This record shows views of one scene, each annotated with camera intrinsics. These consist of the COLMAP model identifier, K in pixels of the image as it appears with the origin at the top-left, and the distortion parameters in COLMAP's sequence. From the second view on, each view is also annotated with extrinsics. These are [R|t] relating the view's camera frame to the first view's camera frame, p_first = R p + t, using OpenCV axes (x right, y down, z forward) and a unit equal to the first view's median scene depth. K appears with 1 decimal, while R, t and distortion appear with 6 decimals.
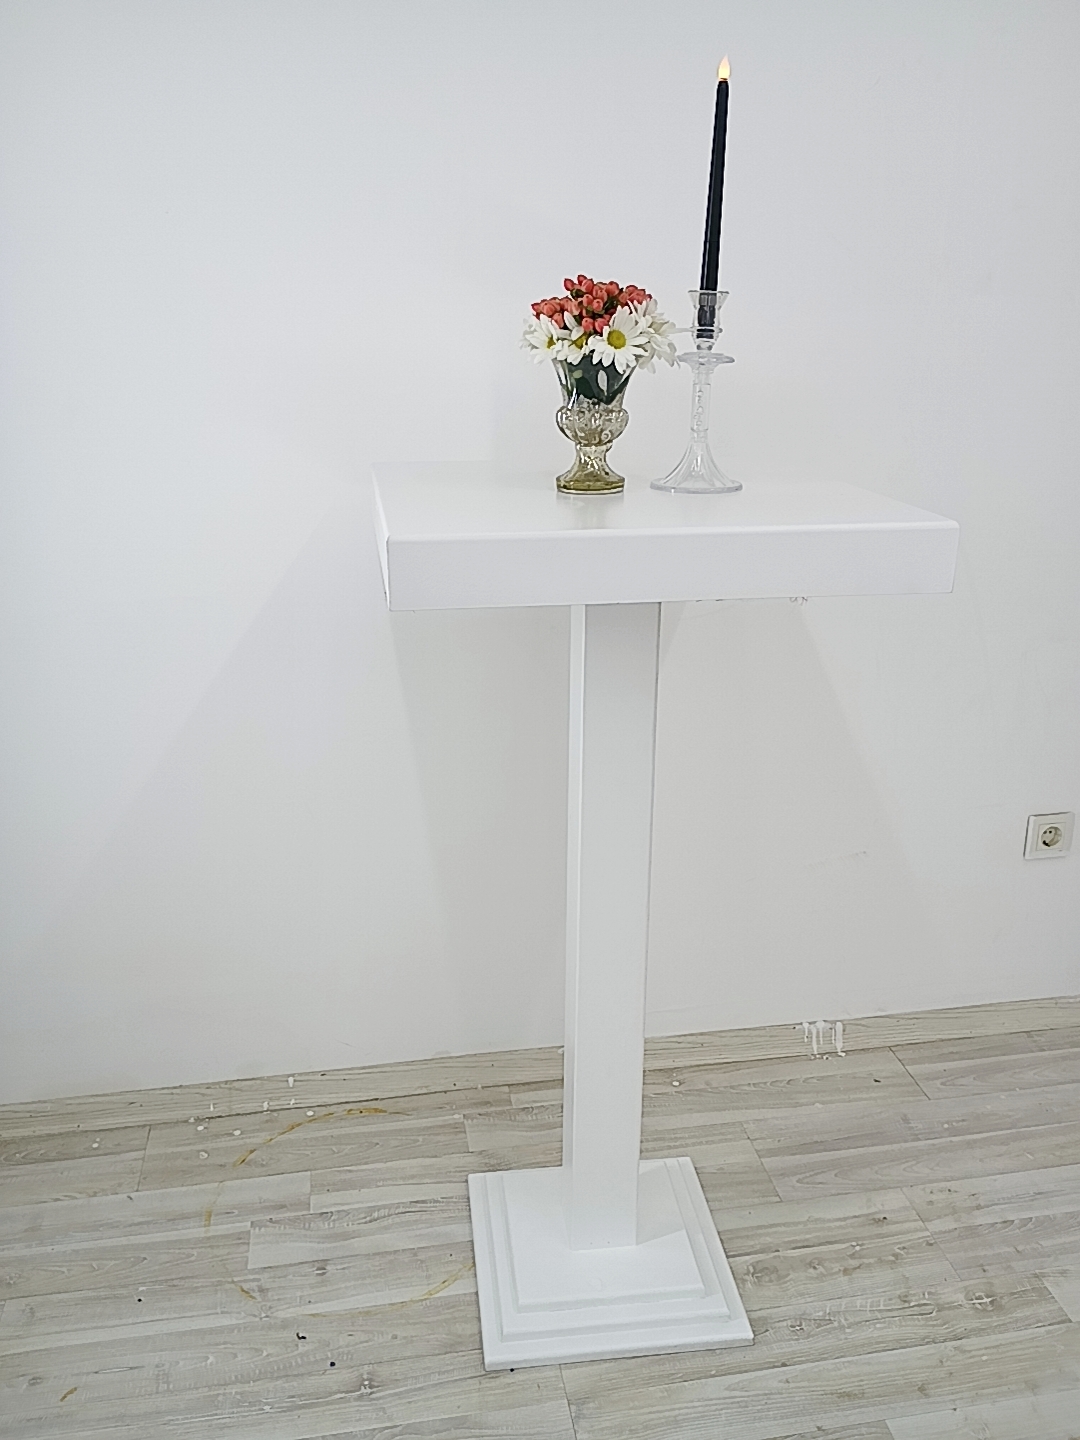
lens RADIAL K [[1200.3, 0, 536.1], [0, 1200.3, 718.7], [0, 0, 1]] dist [0.071233, -0.116154]
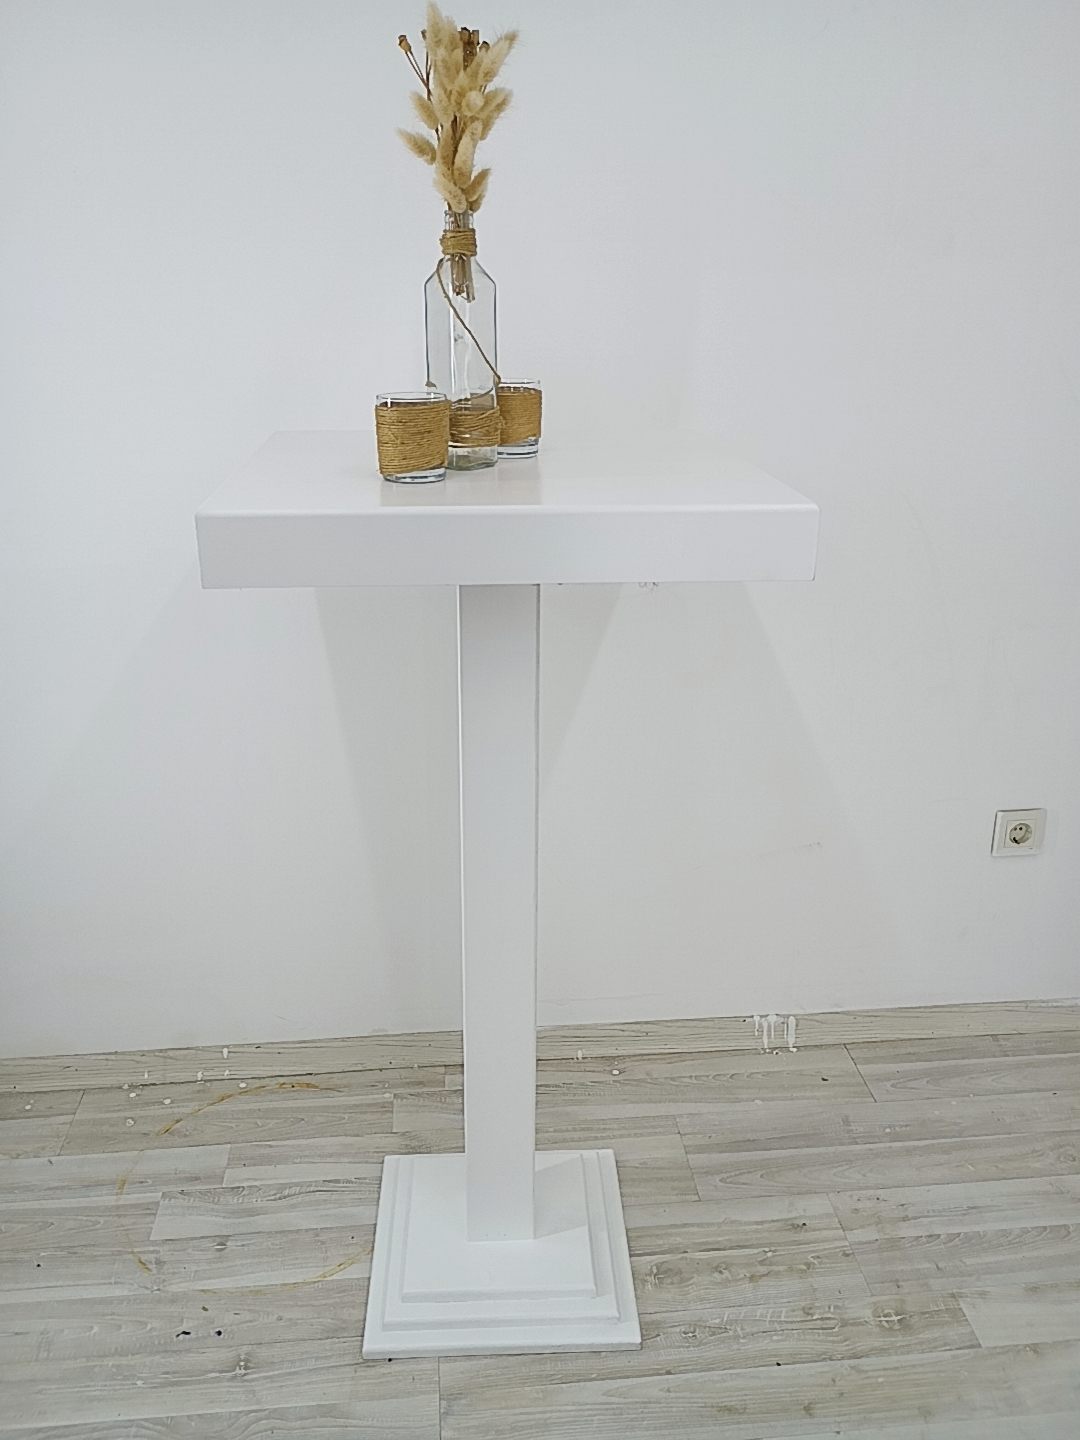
lens RADIAL K [[1197.9, 0, 535.5], [0, 1197.9, 718.3], [0, 0, 1]] dist [0.065892, -0.099107]
pose [[0.997207, 0.027590, -0.069409, 0.131609], [-0.025632, 0.999252, 0.028941, -0.012886], [0.070155, -0.027081, 0.997168, 0.037207]]
